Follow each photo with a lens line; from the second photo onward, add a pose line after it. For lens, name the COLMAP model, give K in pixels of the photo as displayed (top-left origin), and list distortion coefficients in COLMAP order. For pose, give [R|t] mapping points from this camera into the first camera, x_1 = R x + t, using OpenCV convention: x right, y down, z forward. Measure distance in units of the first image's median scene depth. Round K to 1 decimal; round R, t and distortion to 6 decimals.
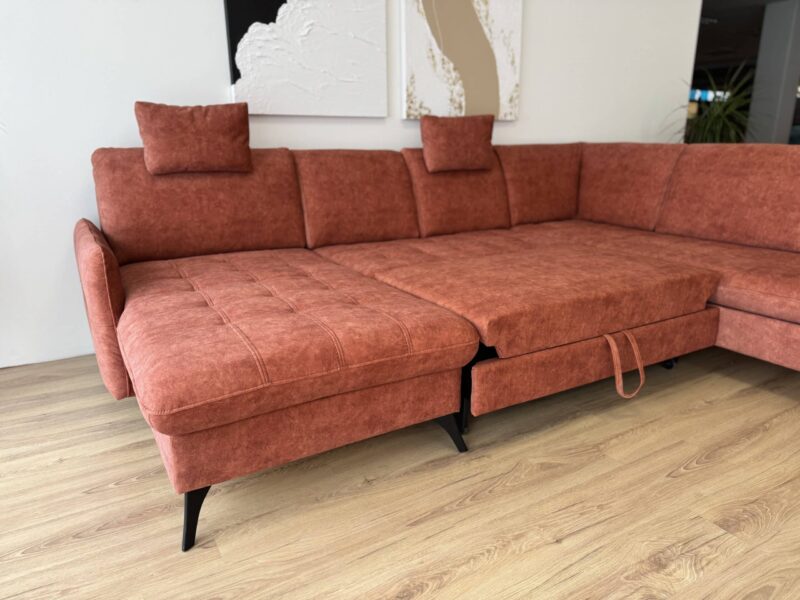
lens RADIAL K [[560.1, 0, 400.8], [0, 560.1, 301.0], [0, 0, 1]] dist [0.110551, -0.179810]
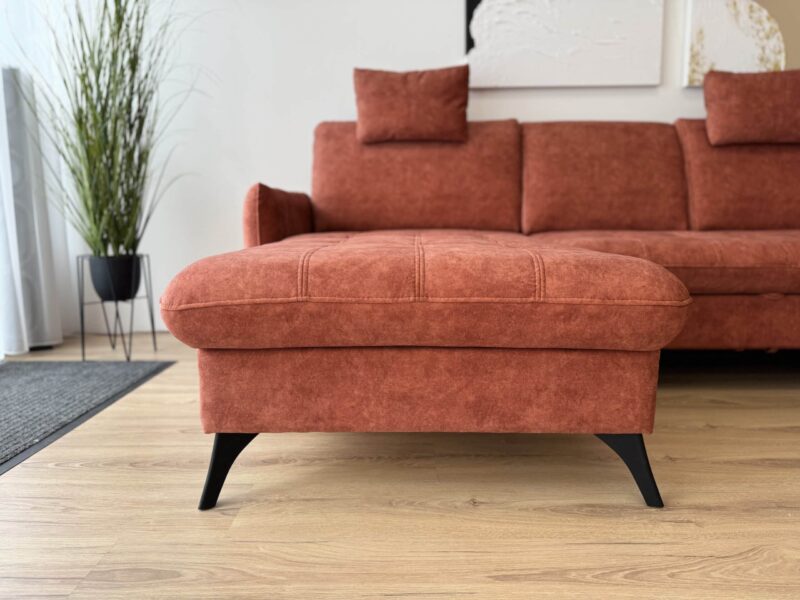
lens RADIAL K [[566.8, 0, 400.0], [0, 566.8, 300.0], [0, 0, 1]] dist [0.050377, -0.073770]
pose [[0.850563, 0.074521, -0.520566, 0.137918], [-0.137496, 0.986988, -0.083366, 0.109755], [0.507580, 0.142484, 0.849742, 0.257204]]
